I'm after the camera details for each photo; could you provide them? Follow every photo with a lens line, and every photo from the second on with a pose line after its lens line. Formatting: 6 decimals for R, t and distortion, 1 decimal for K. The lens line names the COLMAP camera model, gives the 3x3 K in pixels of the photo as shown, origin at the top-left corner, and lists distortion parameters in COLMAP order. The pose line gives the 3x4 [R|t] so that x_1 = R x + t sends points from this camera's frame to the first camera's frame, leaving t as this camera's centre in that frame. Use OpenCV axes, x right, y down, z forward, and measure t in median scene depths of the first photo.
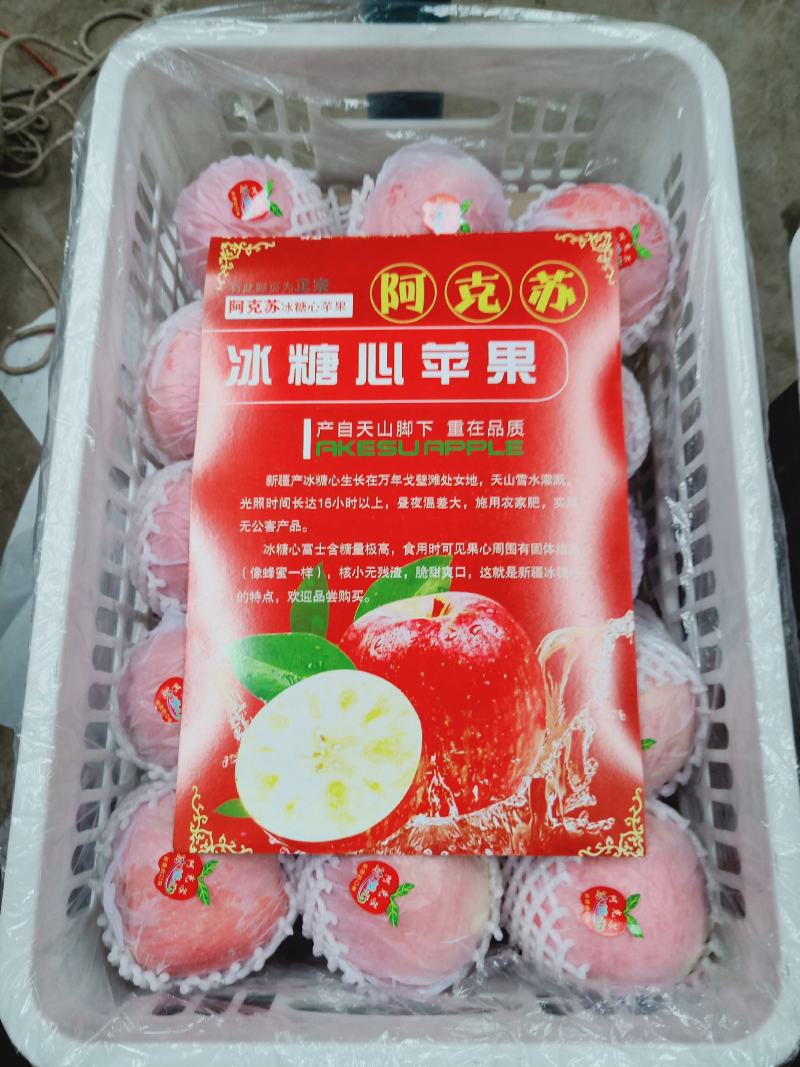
lens RADIAL K [[838.2, 0, 399.4], [0, 838.2, 547.7], [0, 0, 1]] dist [0.114704, -0.097438]
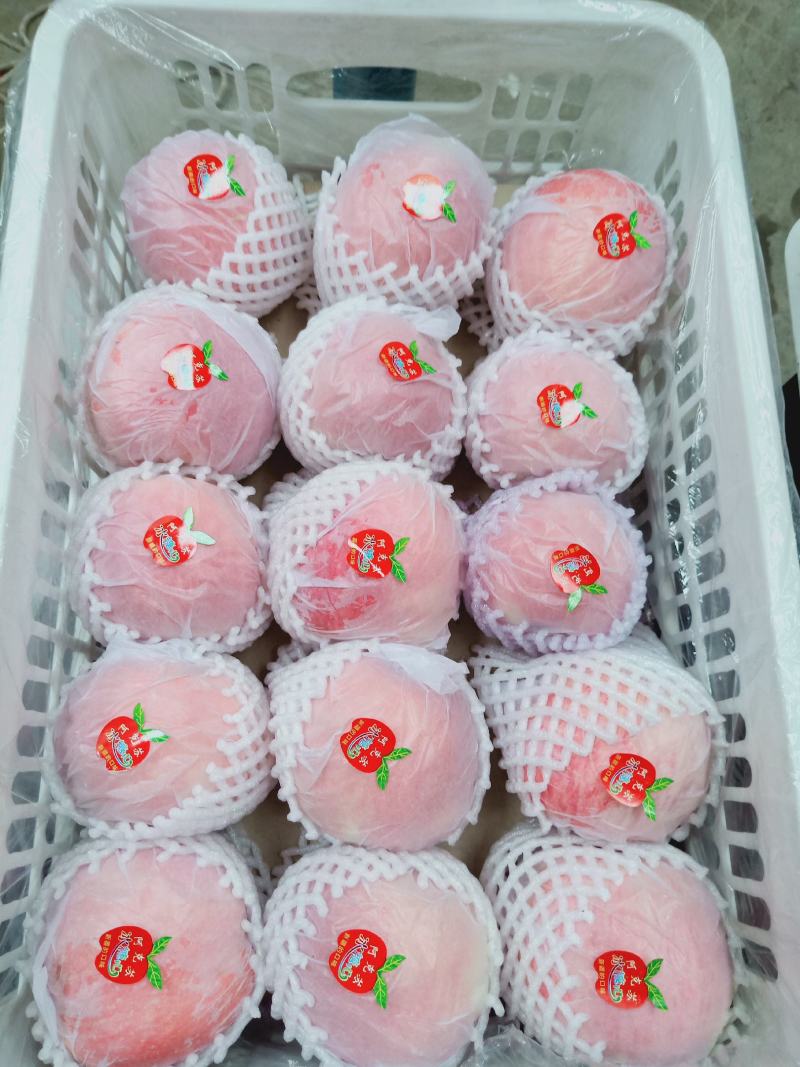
lens RADIAL K [[838.2, 0, 399.4], [0, 838.2, 547.7], [0, 0, 1]] dist [0.114704, -0.097438]
pose [[0.998314, -0.005074, 0.057817, -0.031628], [0.006782, 0.999545, -0.029380, 0.008740], [-0.057642, 0.029722, 0.997895, 0.114253]]
